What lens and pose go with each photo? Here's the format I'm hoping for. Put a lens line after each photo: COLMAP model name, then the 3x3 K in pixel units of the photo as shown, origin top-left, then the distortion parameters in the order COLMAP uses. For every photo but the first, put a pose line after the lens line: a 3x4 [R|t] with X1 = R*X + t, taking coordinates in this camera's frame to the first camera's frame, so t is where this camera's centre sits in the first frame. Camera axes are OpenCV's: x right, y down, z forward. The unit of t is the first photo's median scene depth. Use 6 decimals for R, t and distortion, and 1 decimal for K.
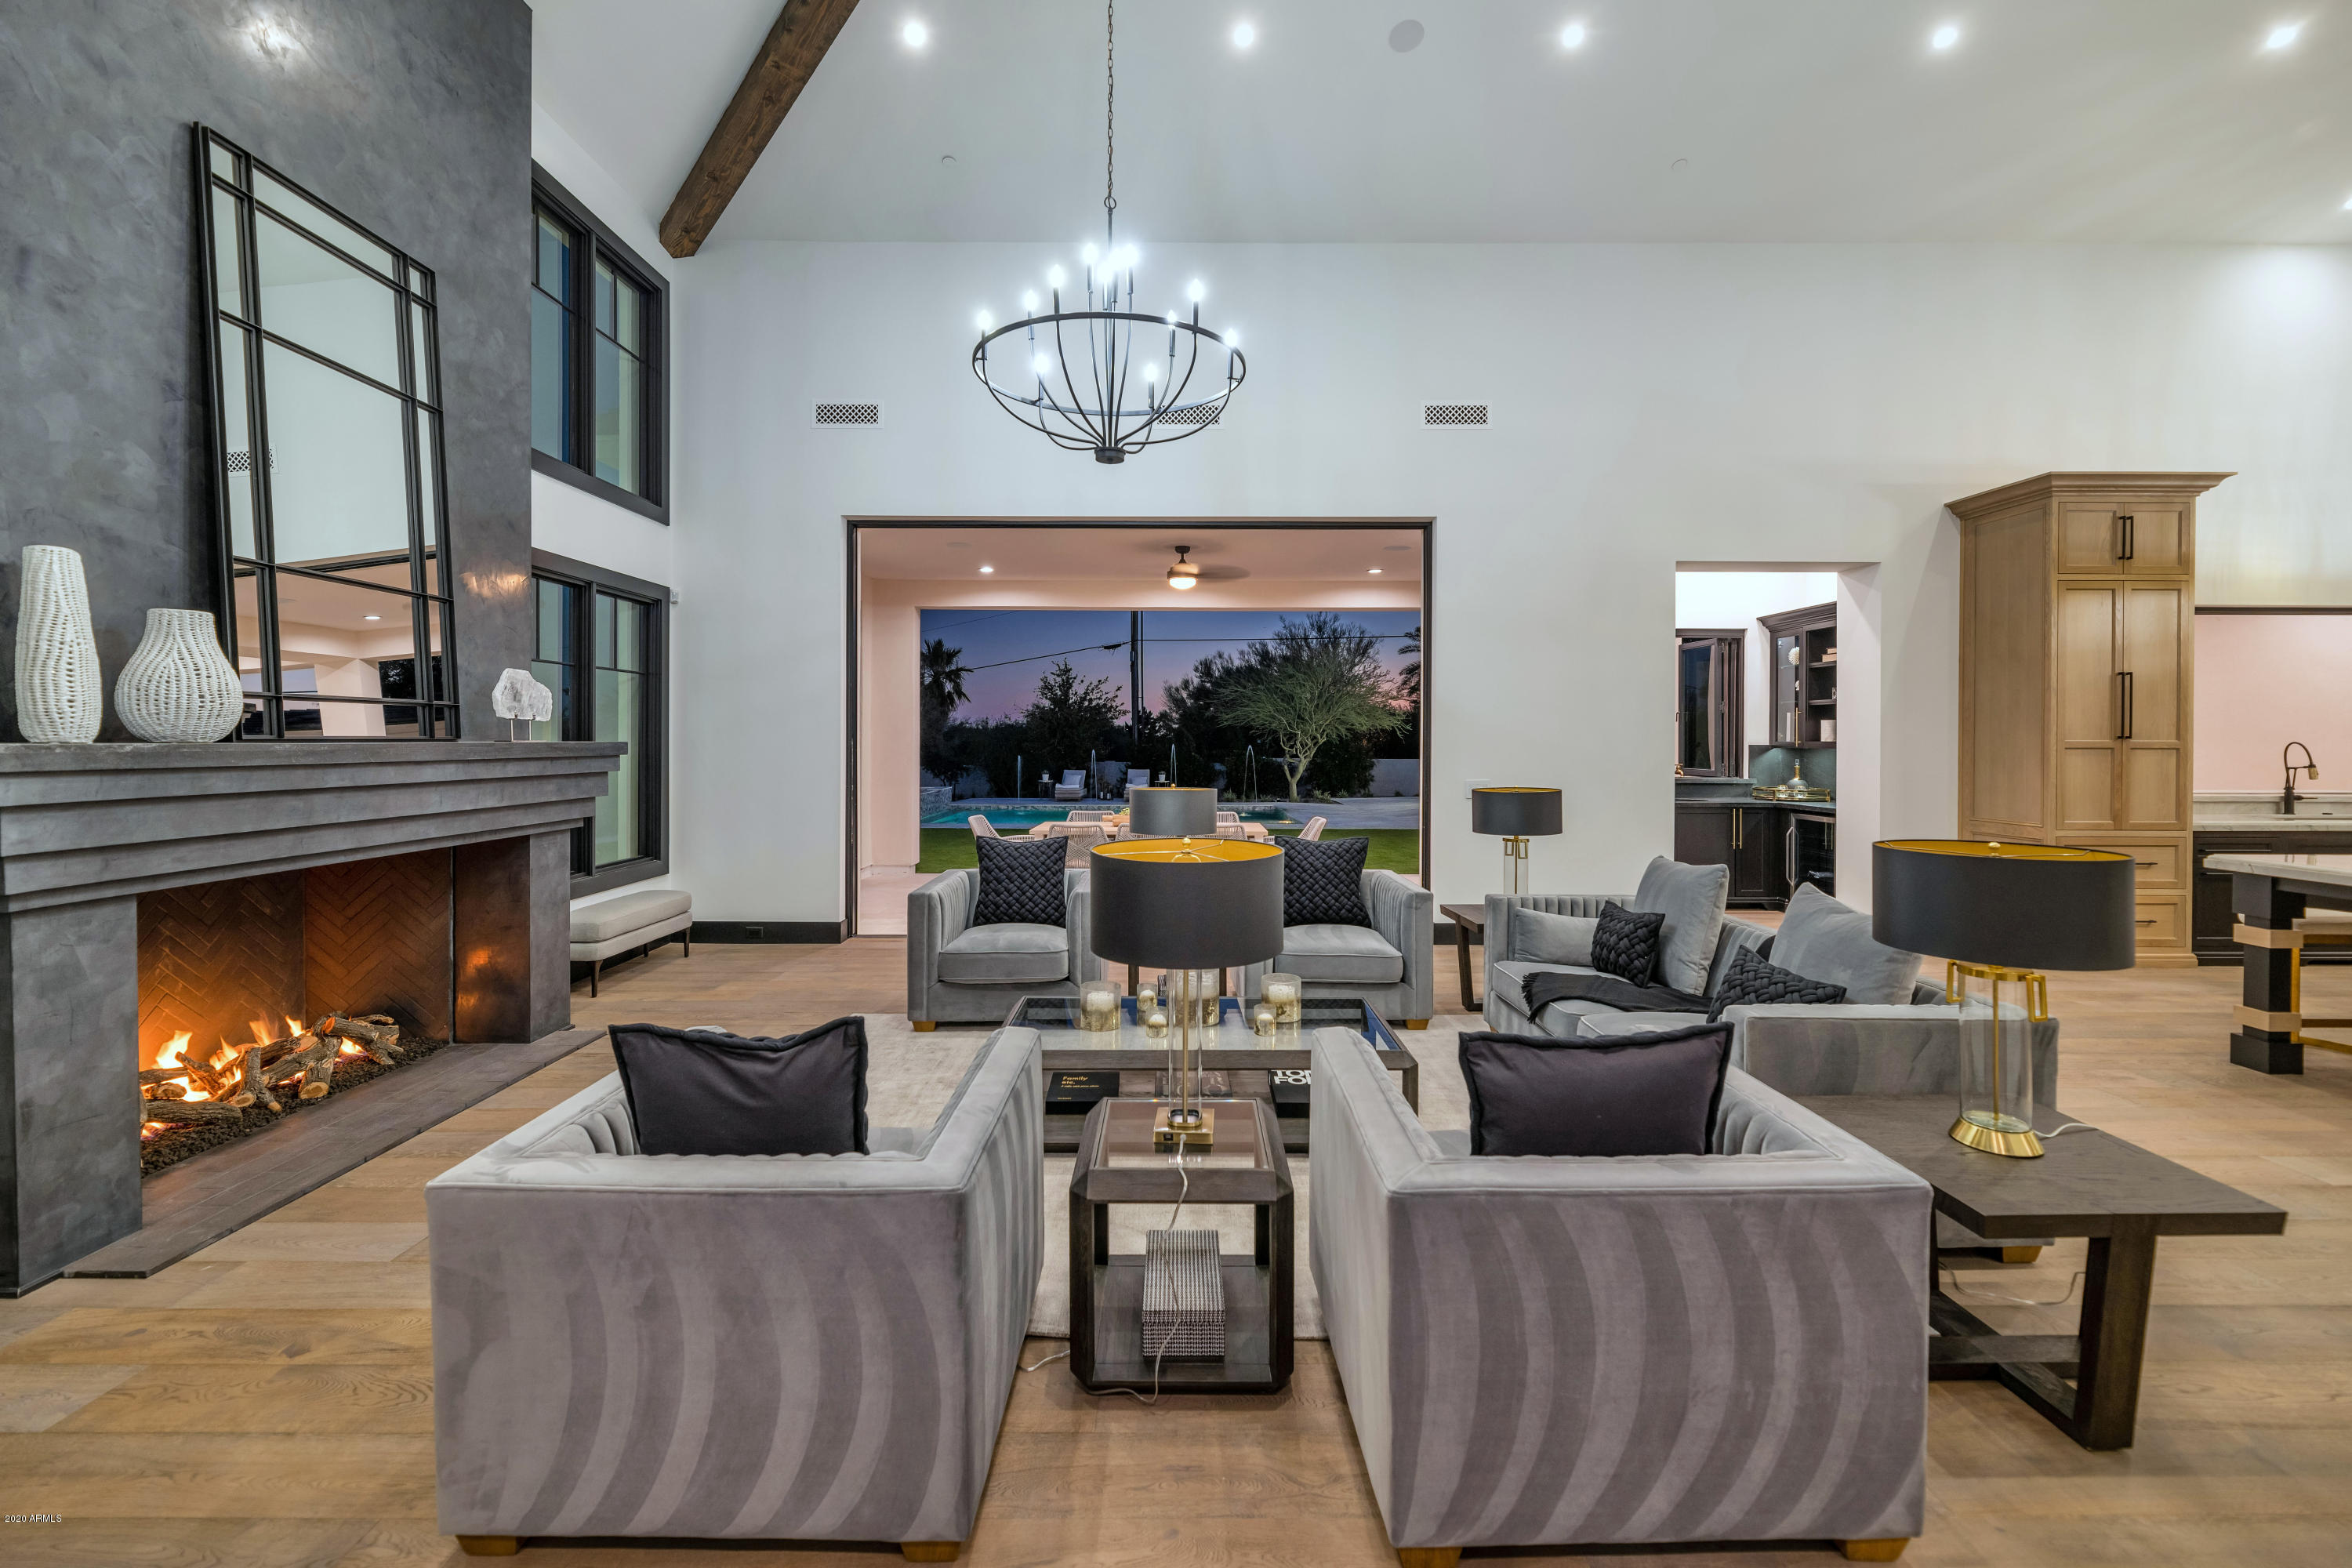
lens RADIAL K [[954.9, 0, 1186.6], [0, 954.9, 743.6], [0, 0, 1]] dist [-0.000372, 0.000093]
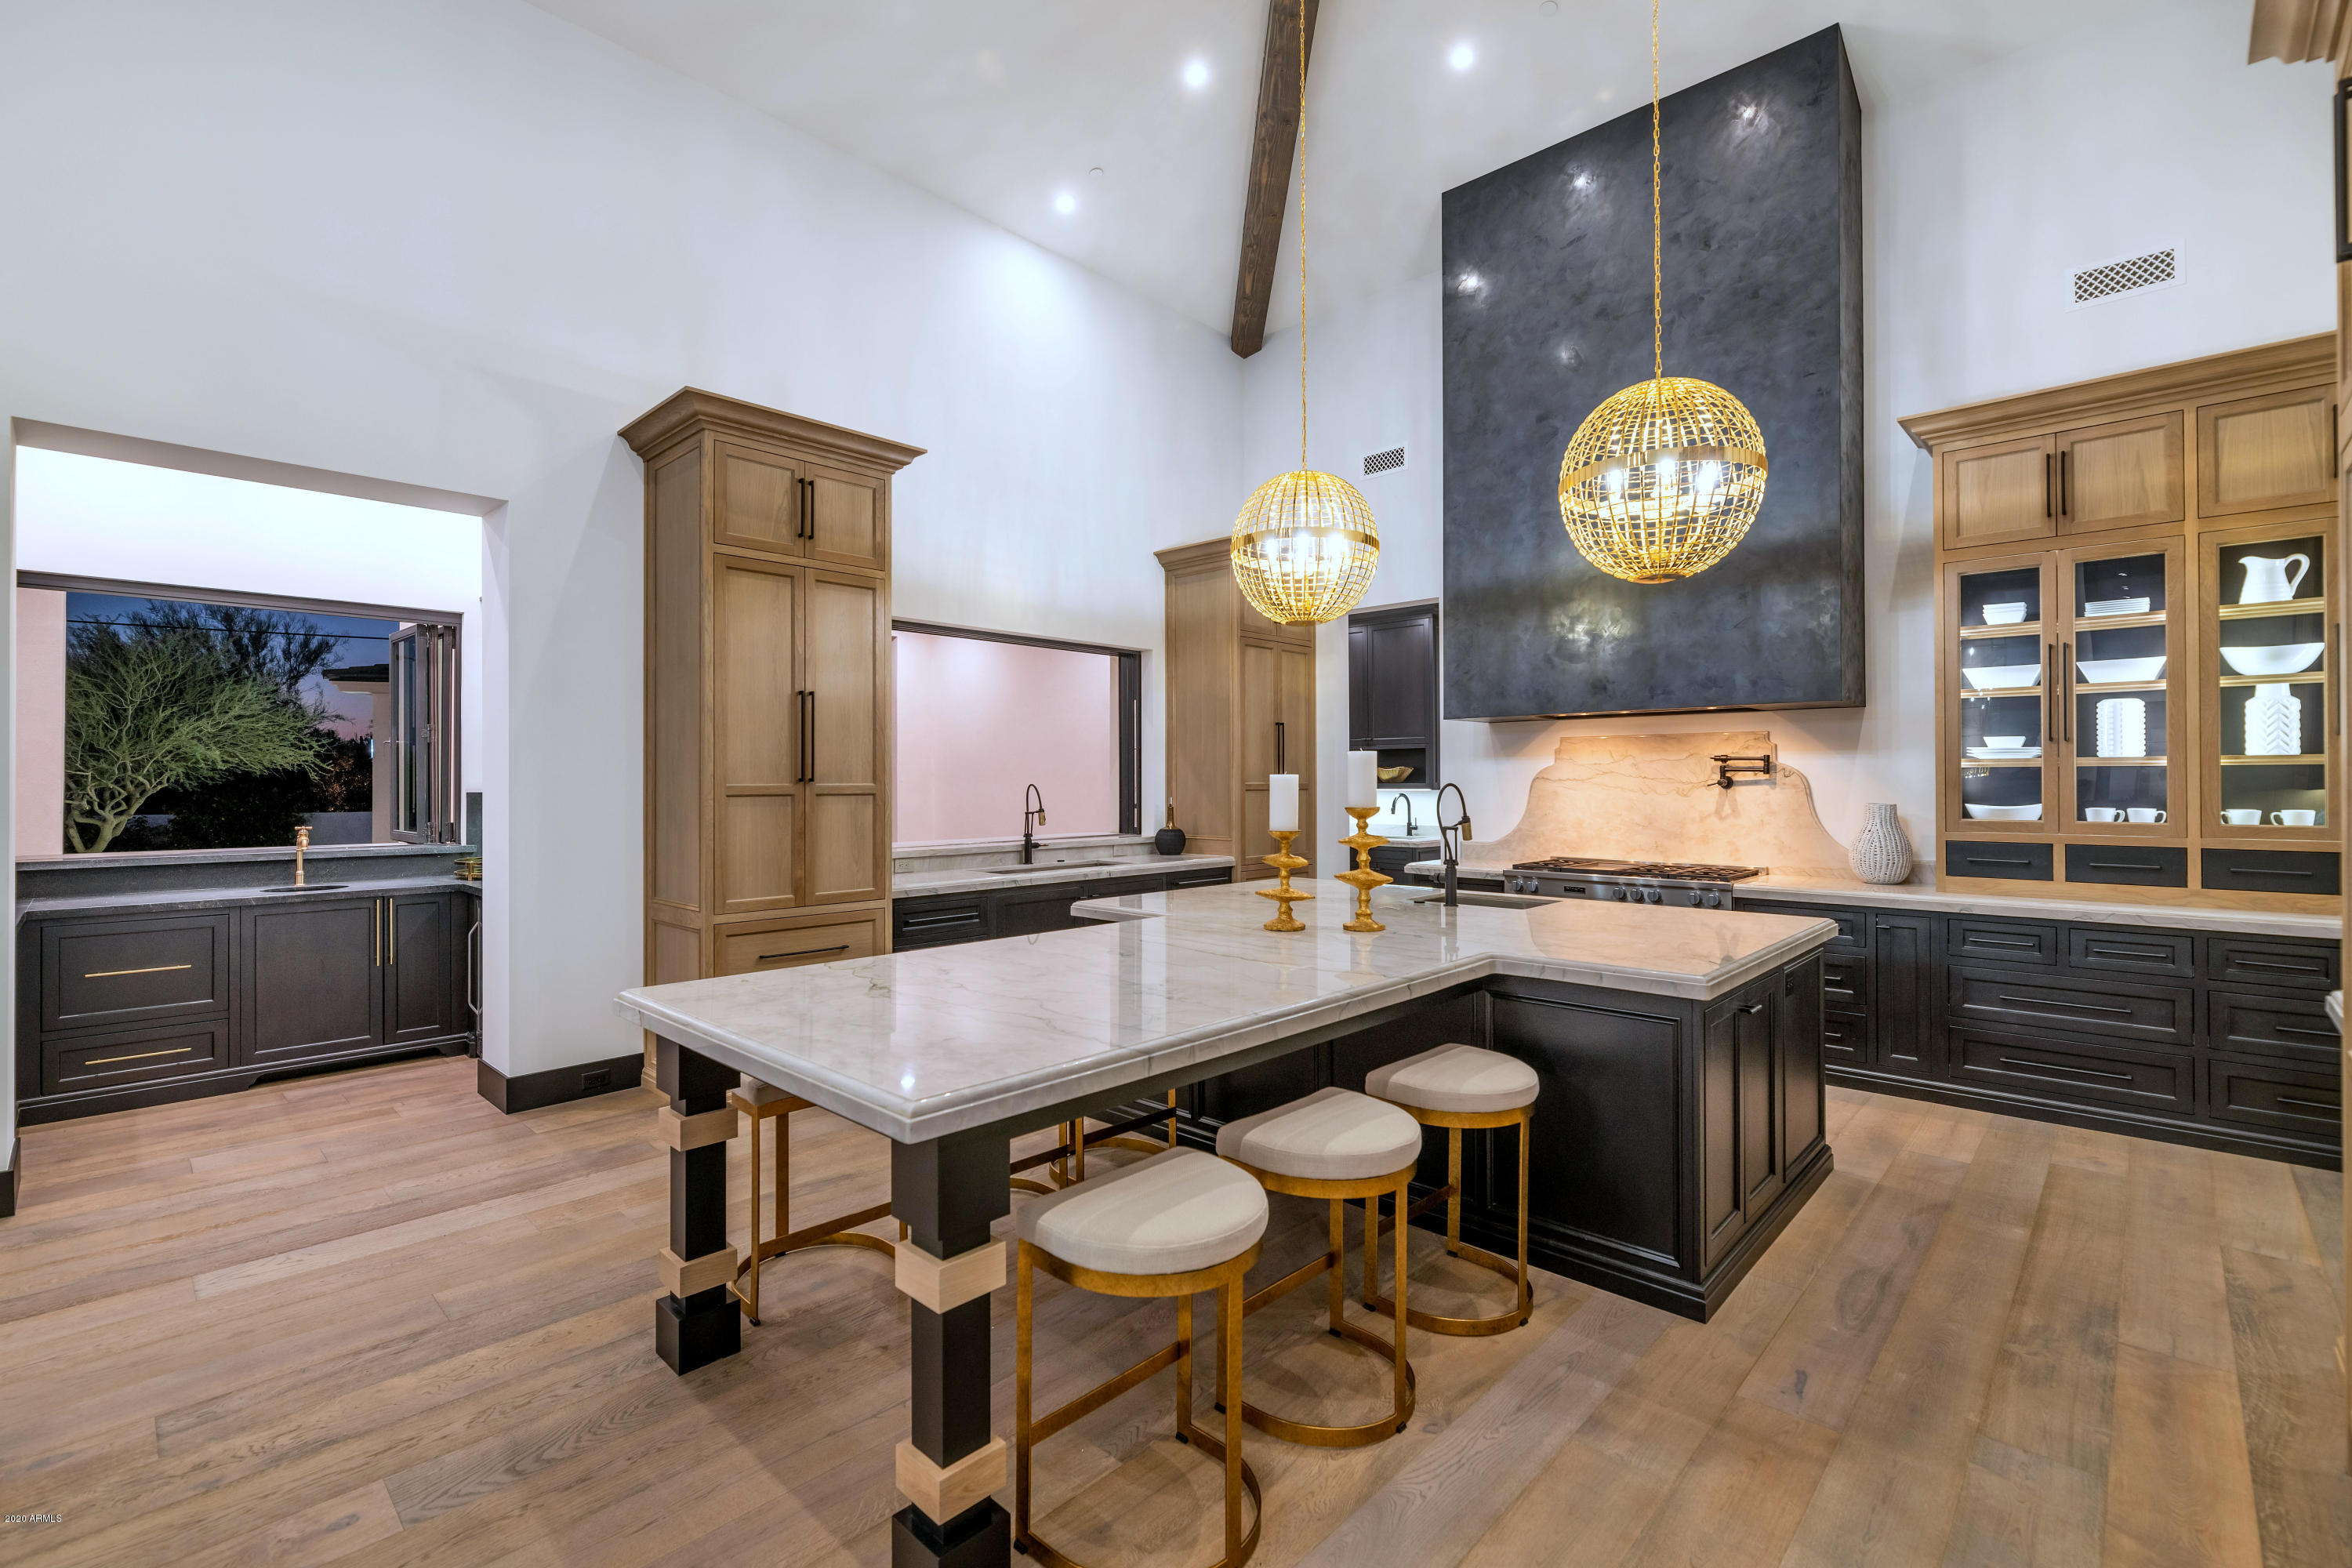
lens RADIAL K [[1030.3, 0, 1185.7], [0, 1030.3, 773.8], [0, 0, 1]] dist [-0.001982, -0.000378]
pose [[0.695077, 0.000880, 0.718935, 0.564151], [0.008048, 0.999927, -0.009005, -0.001493], [-0.718891, 0.012045, 0.695019, 0.218796]]
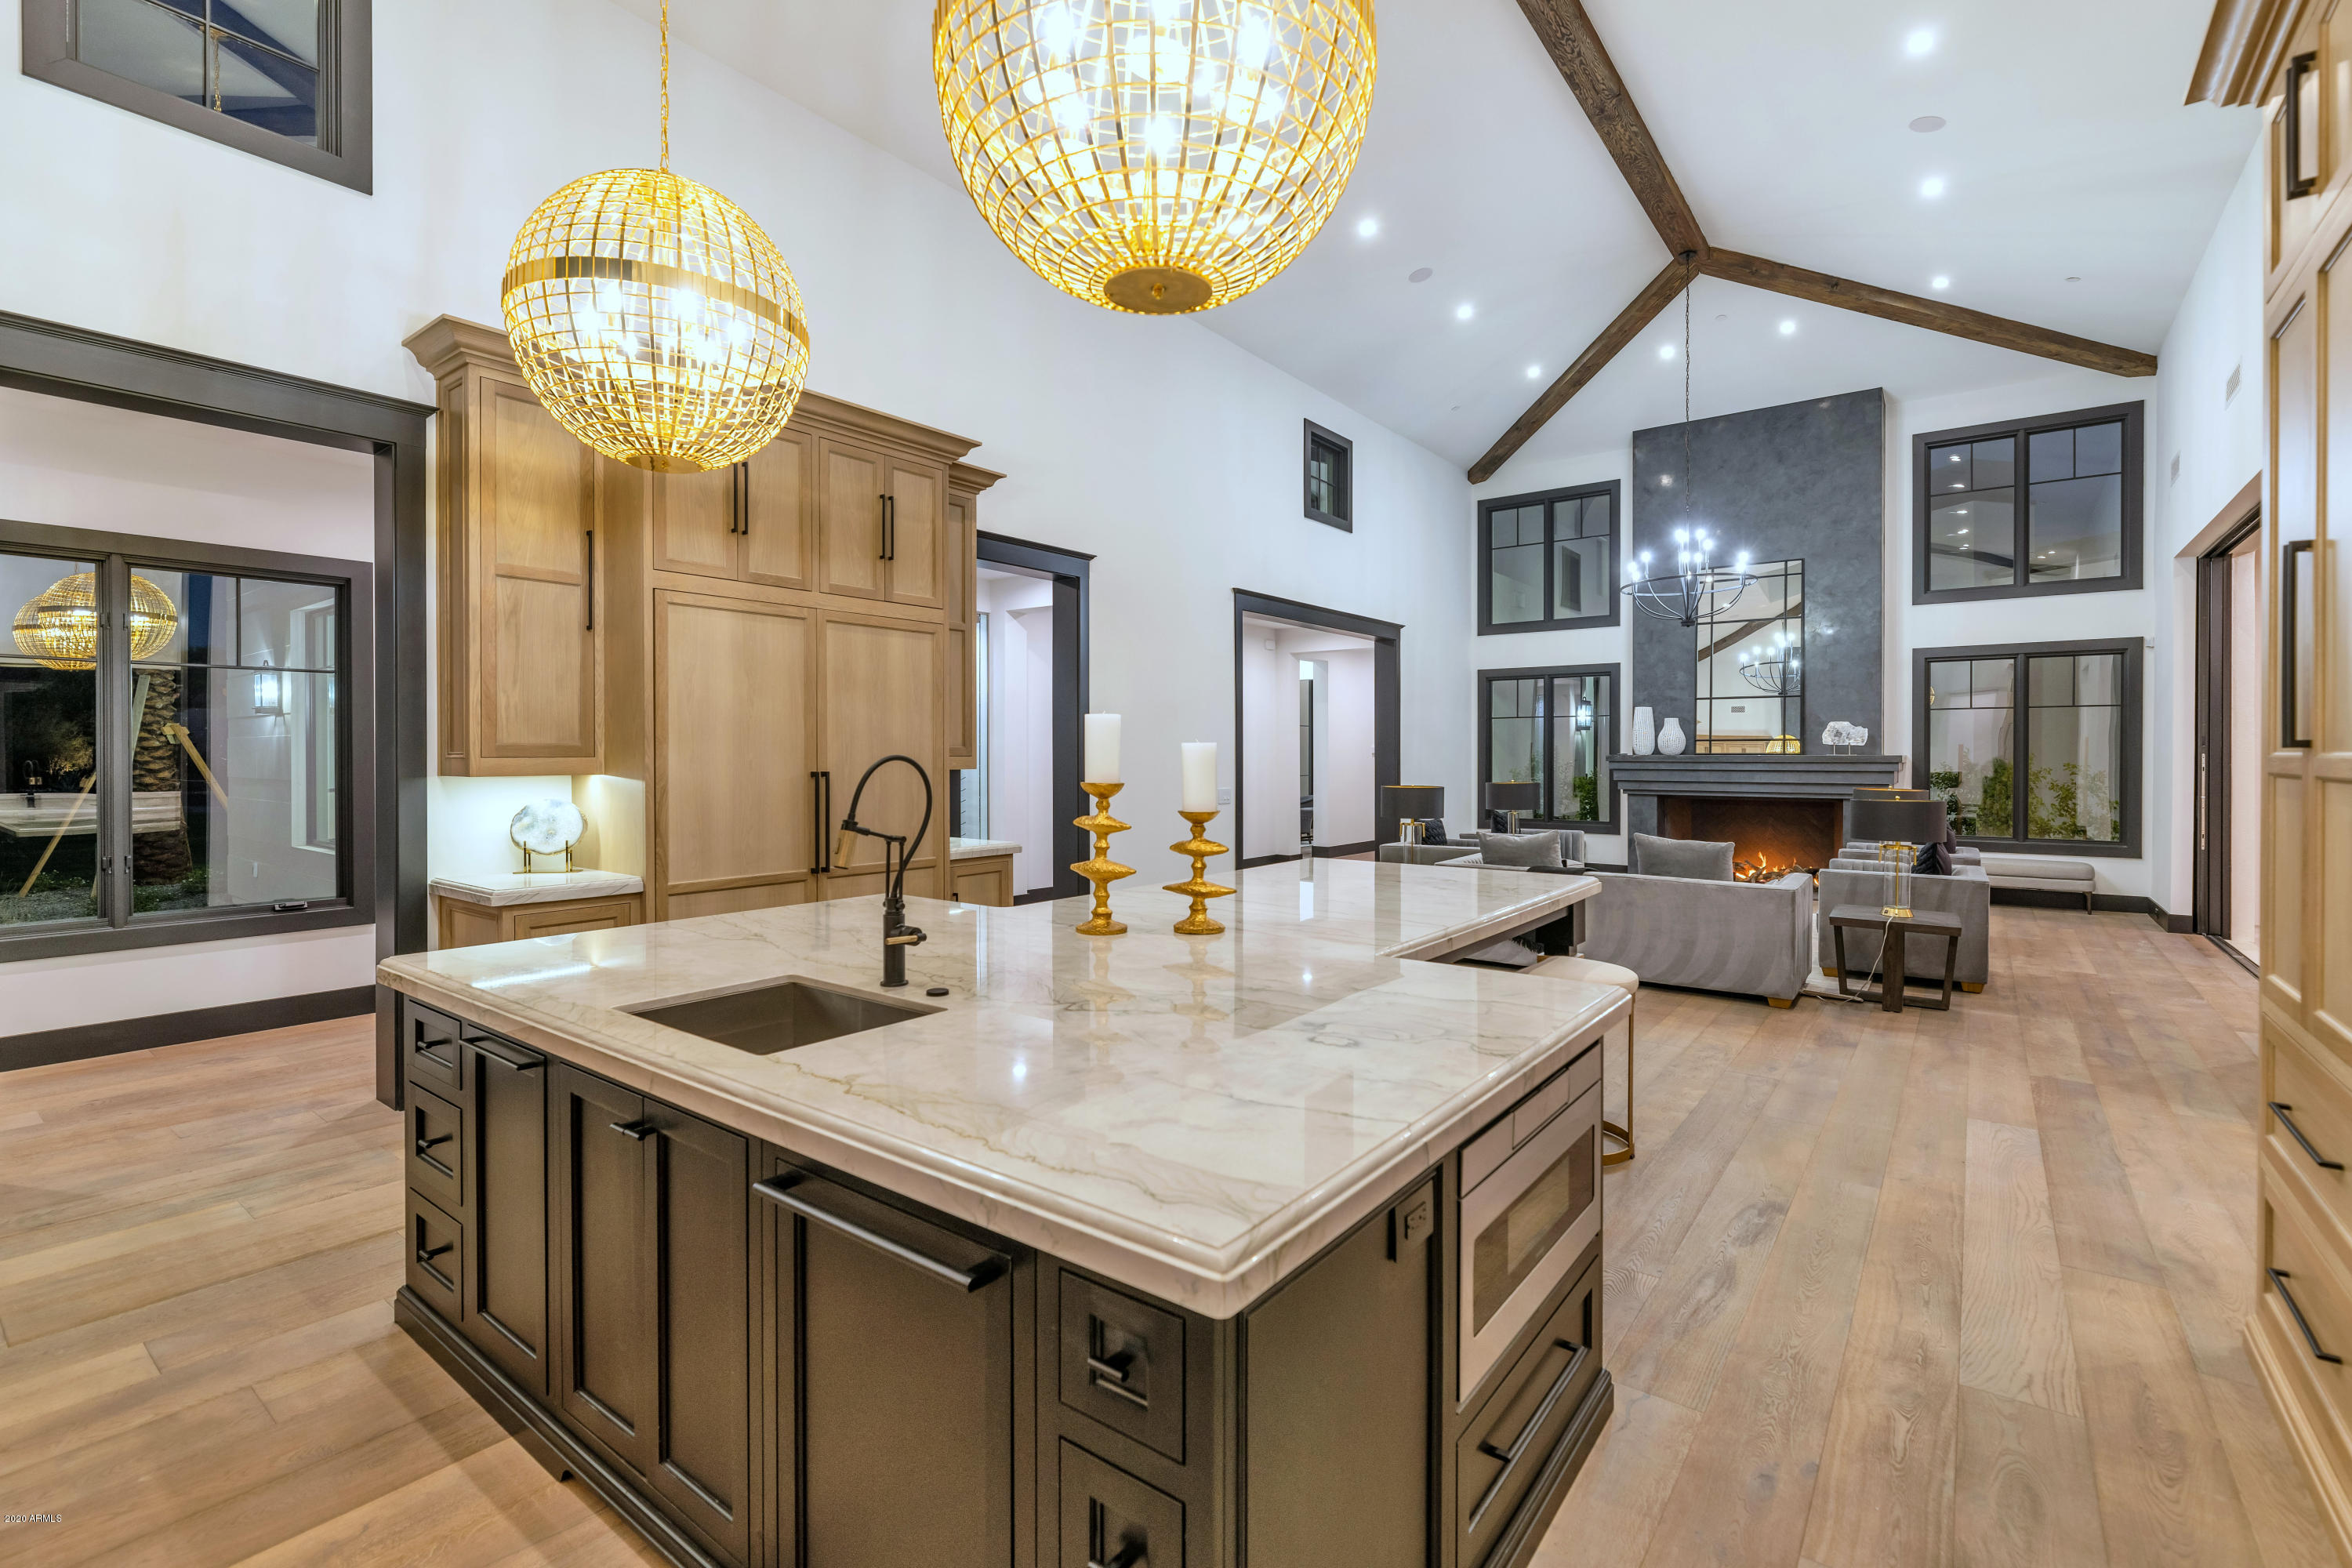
lens RADIAL K [[1051.4, 0, 1162.0], [0, 1051.4, 750.1], [0, 0, 1]] dist [-0.000840, -0.000069]
pose [[-0.625618, -0.004051, -0.780119, 1.362587], [-0.006941, 0.999976, 0.000373, -0.003019], [0.780099, 0.005648, -0.625631, 0.838905]]
